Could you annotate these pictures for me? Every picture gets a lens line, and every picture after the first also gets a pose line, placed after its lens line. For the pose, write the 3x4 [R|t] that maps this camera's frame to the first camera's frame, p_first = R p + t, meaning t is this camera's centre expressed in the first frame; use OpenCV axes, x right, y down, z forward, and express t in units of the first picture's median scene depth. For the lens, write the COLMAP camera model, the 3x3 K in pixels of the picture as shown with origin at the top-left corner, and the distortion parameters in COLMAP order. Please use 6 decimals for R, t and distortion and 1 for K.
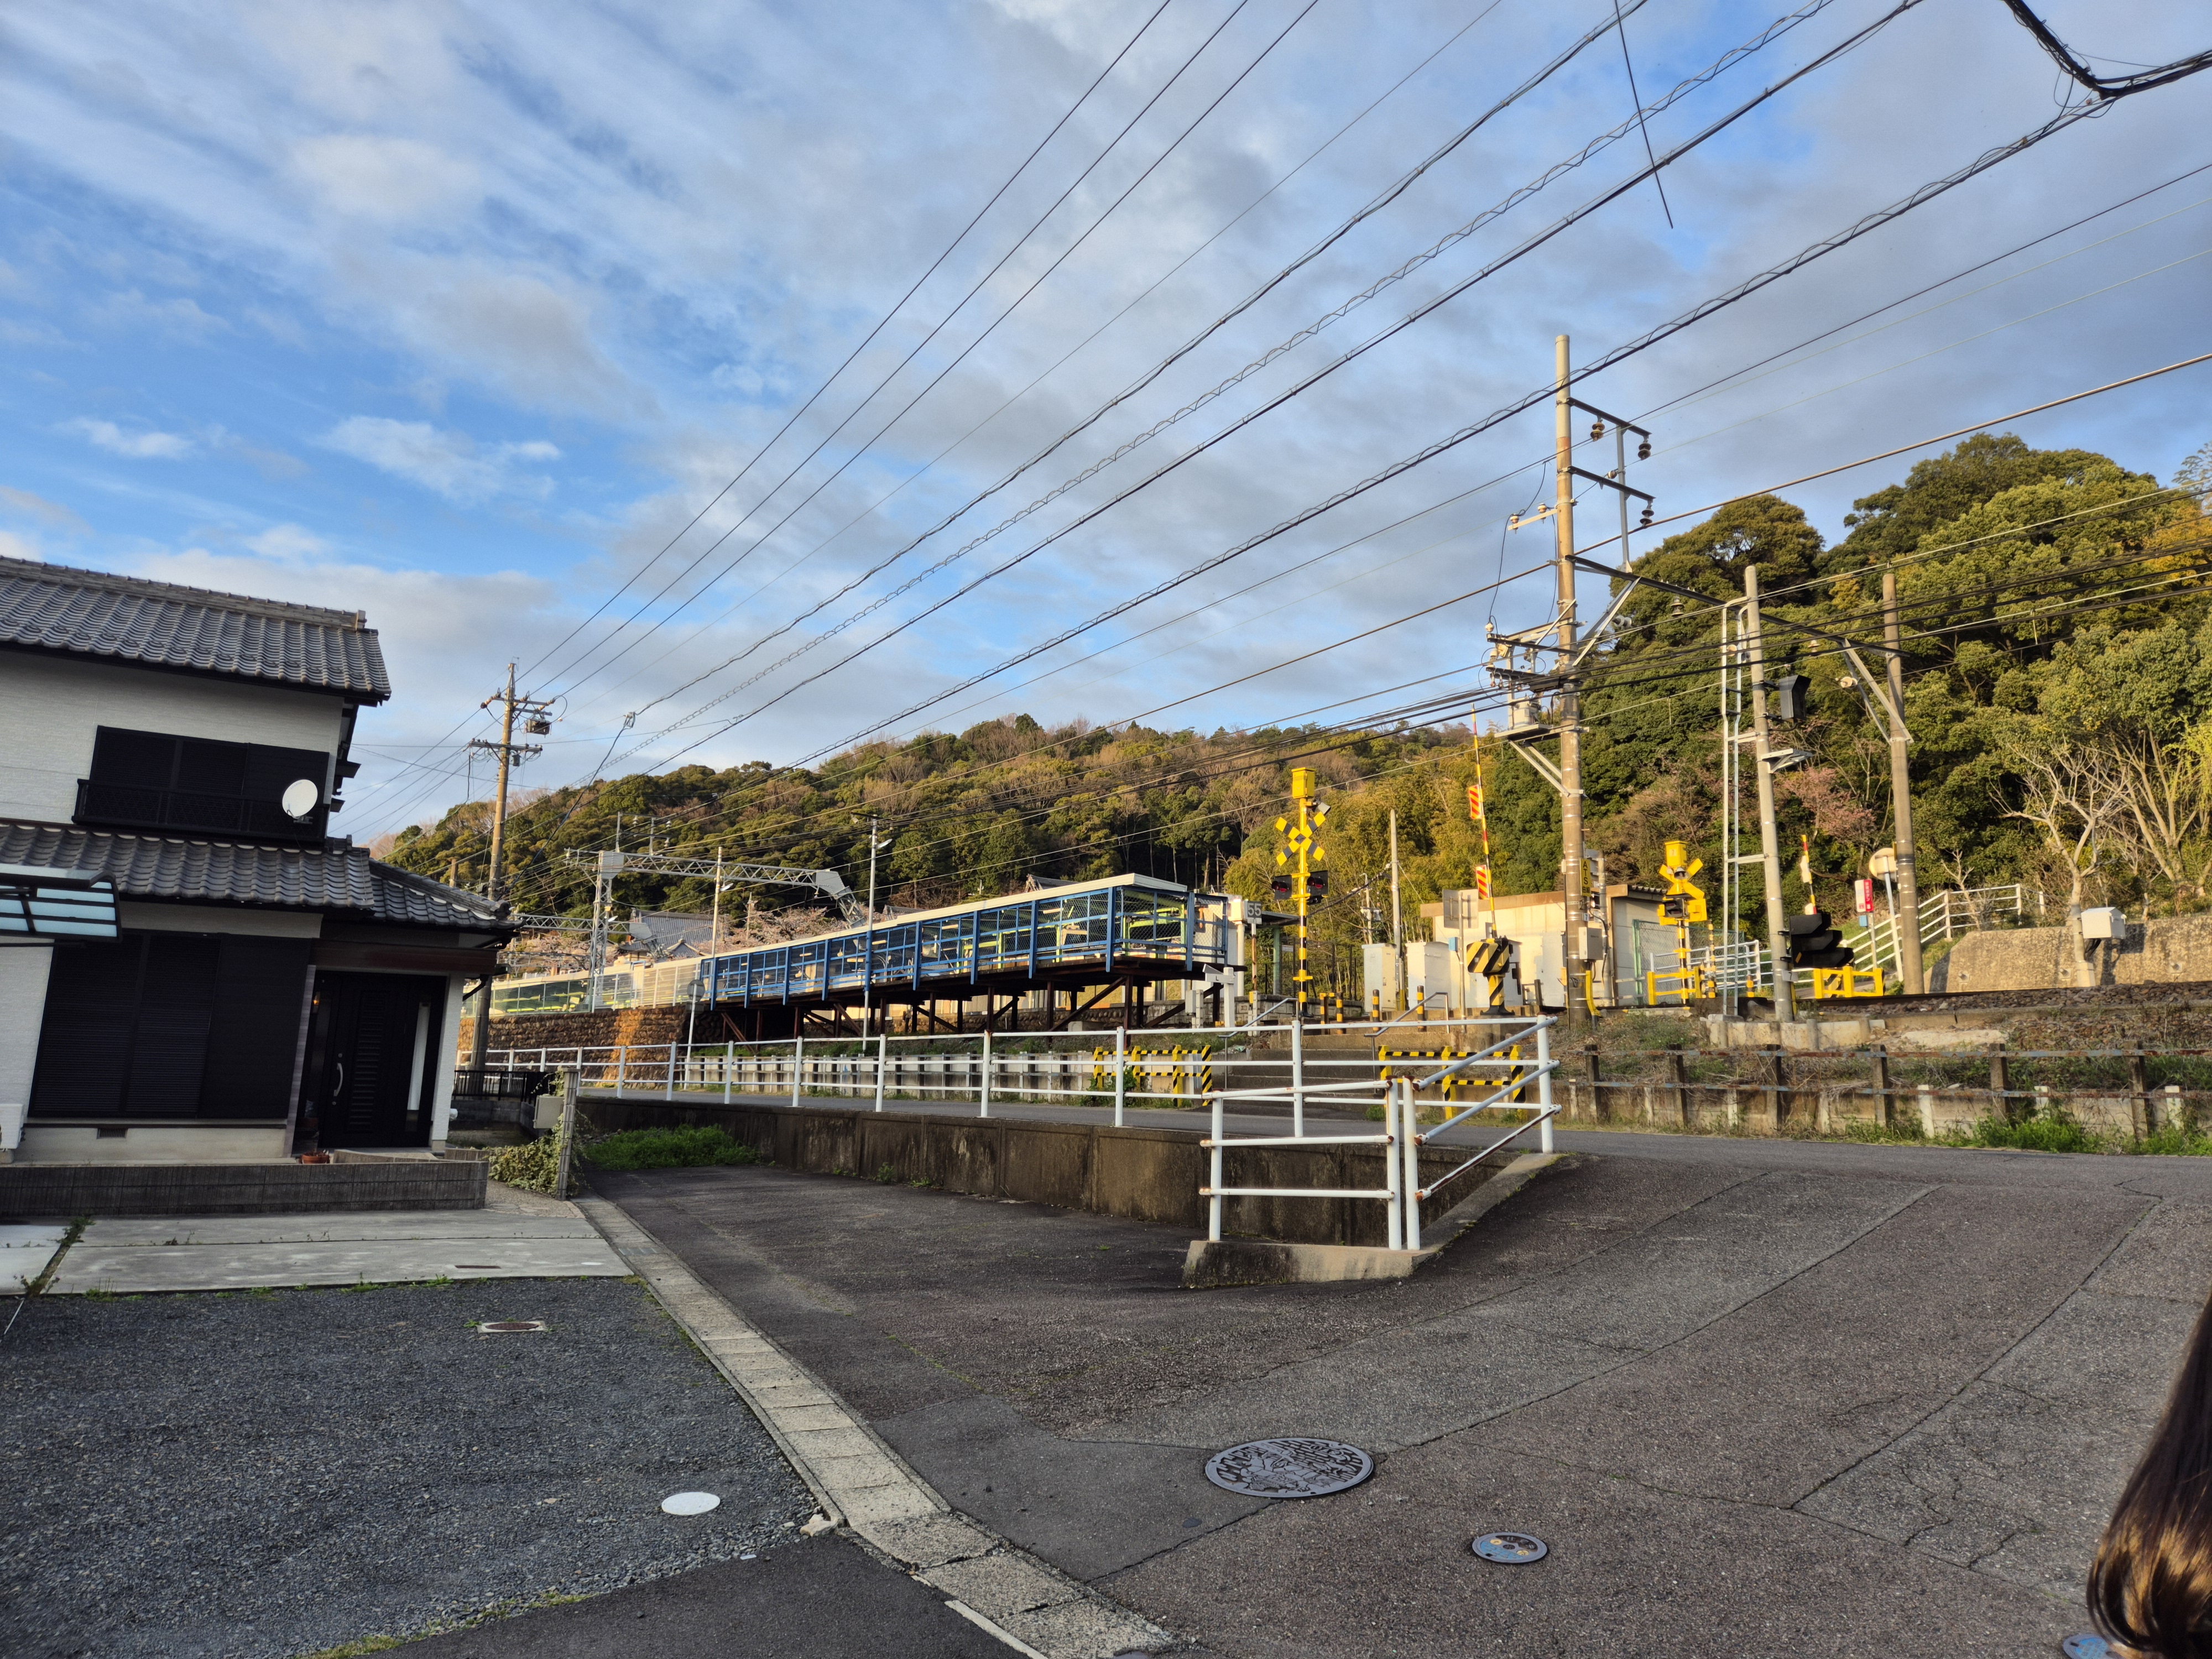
lens RADIAL K [[1480.6, 0, 1107.6], [0, 1480.6, 824.6], [0, 0, 1]] dist [0.006557, 0.001571]
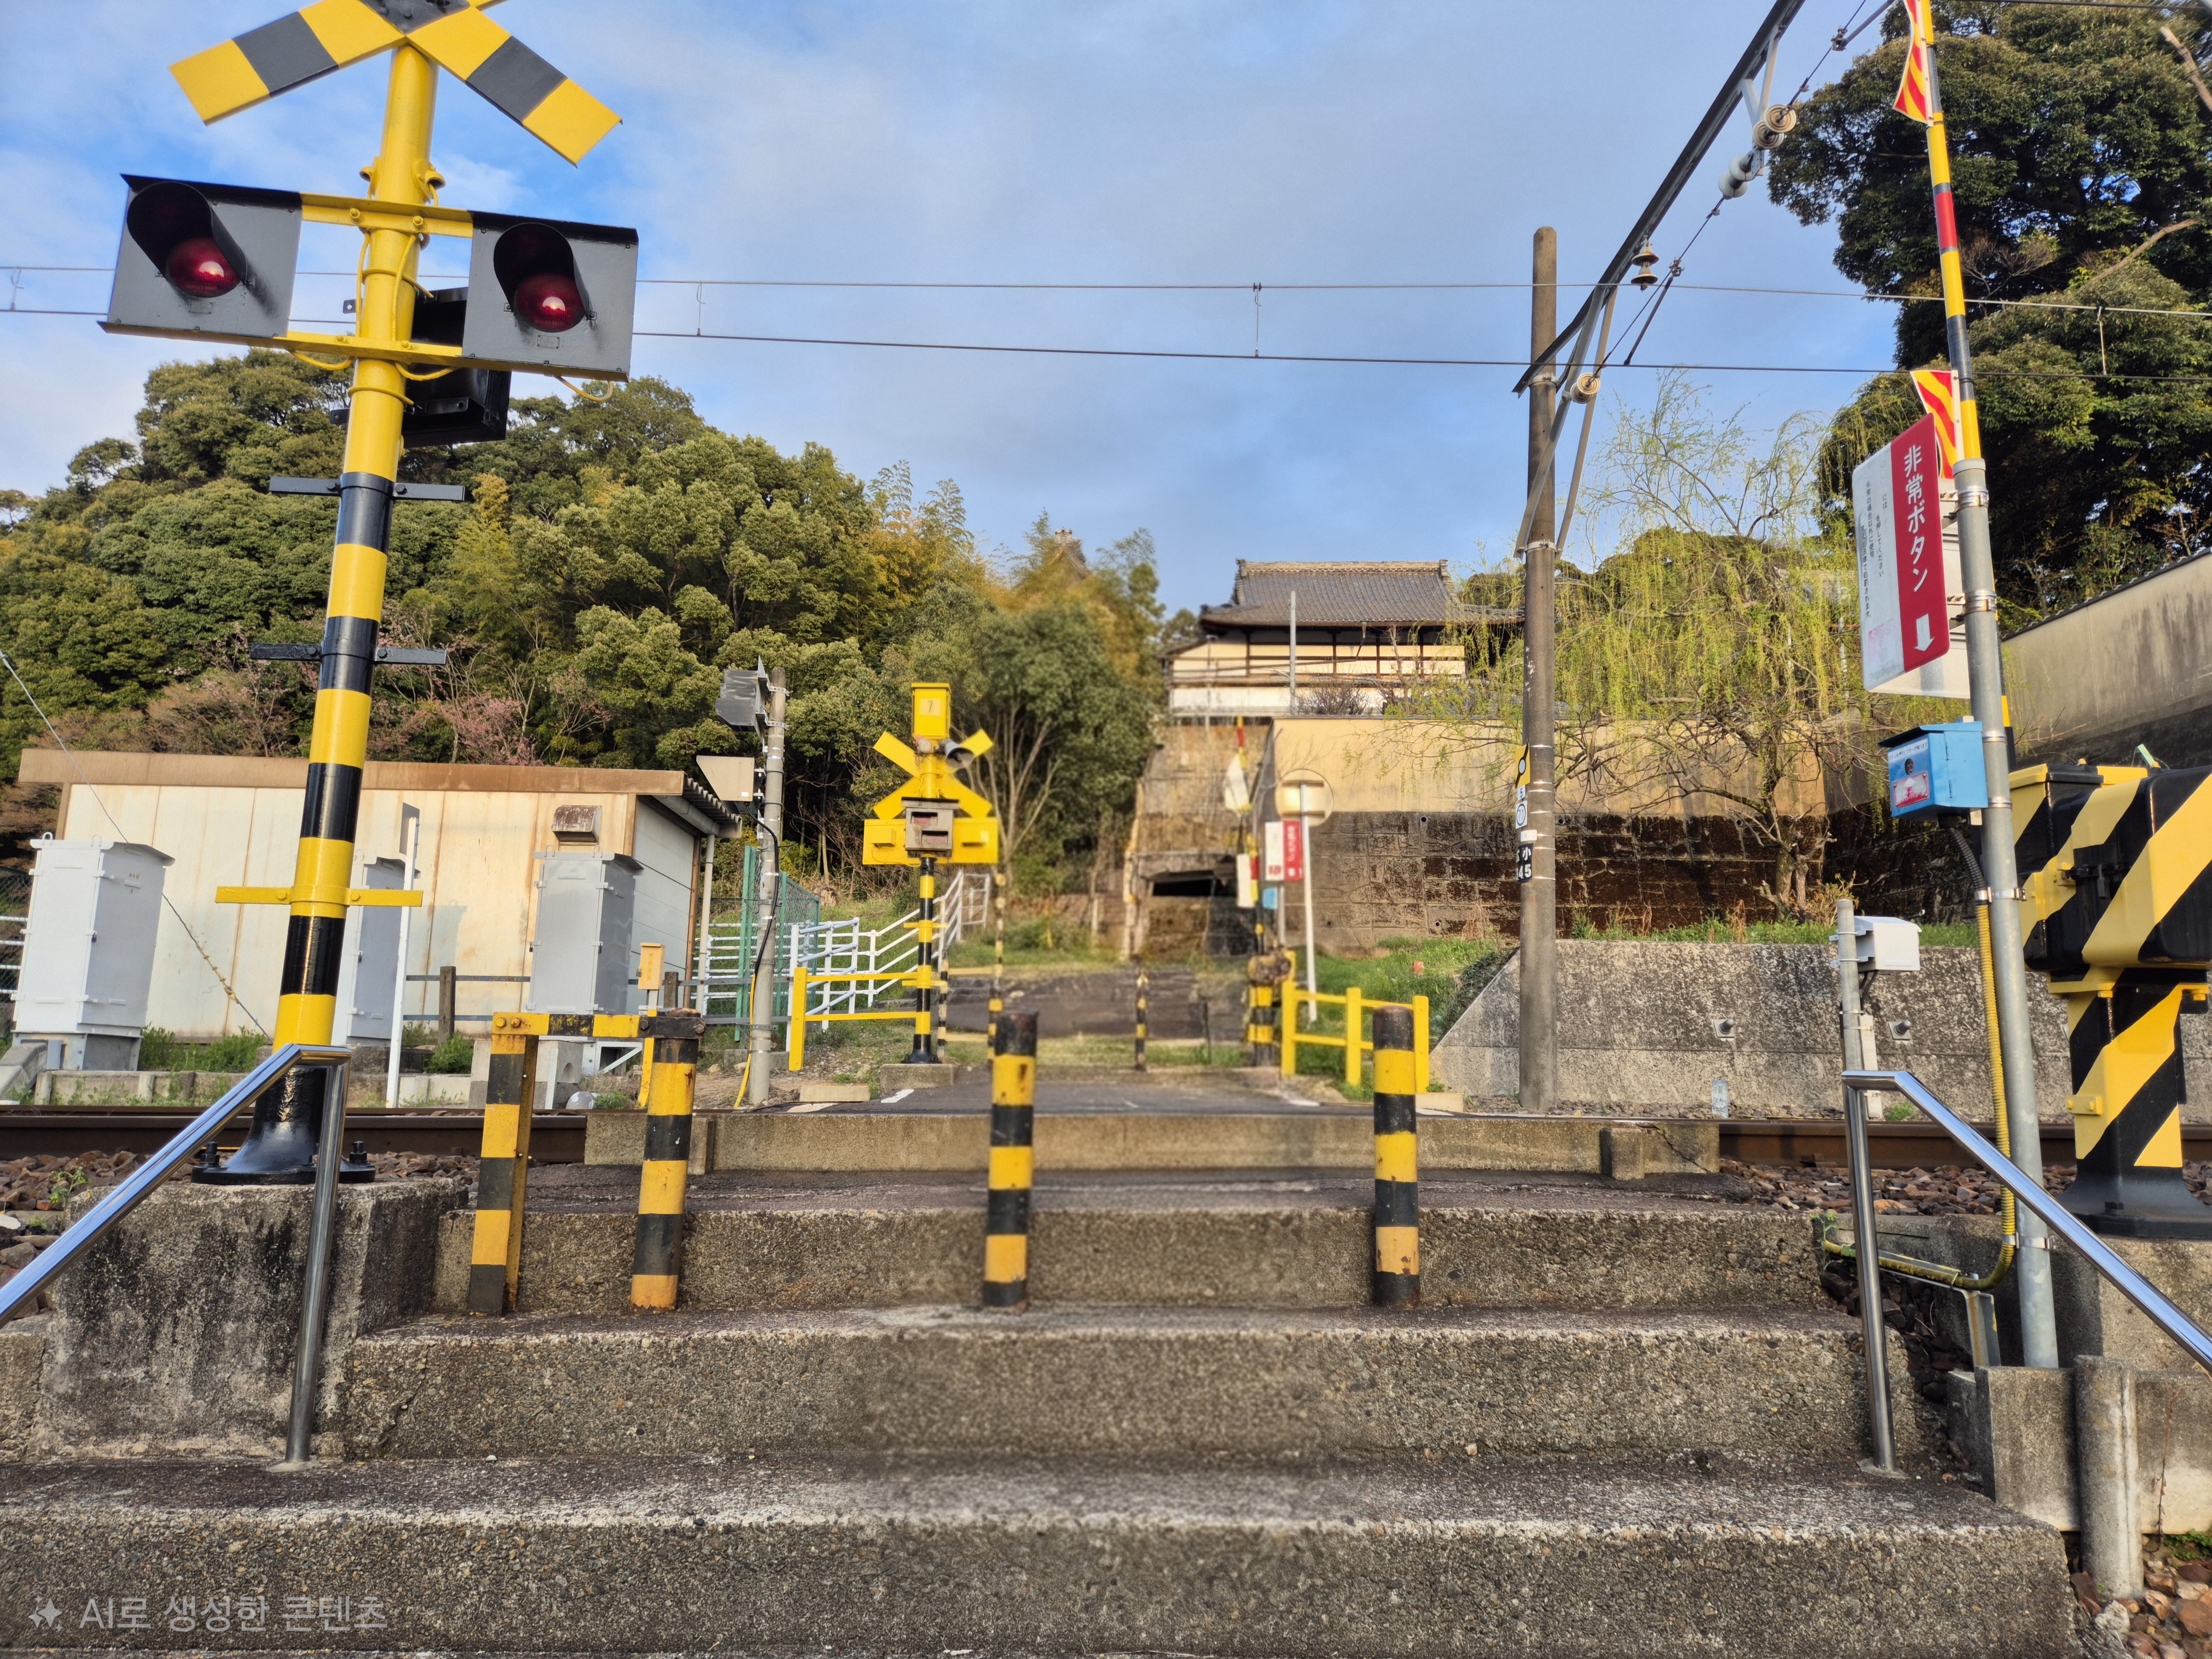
lens RADIAL K [[1480.6, 0, 1111.7], [0, 1480.6, 835.0], [0, 0, 1]] dist [0.006557, 0.001571]
pose [[0.499711, 0.139857, 0.854827, 0.009199], [-0.146527, 0.986305, -0.075712, 0.033415], [-0.853709, -0.087422, 0.513360, 0.292298]]
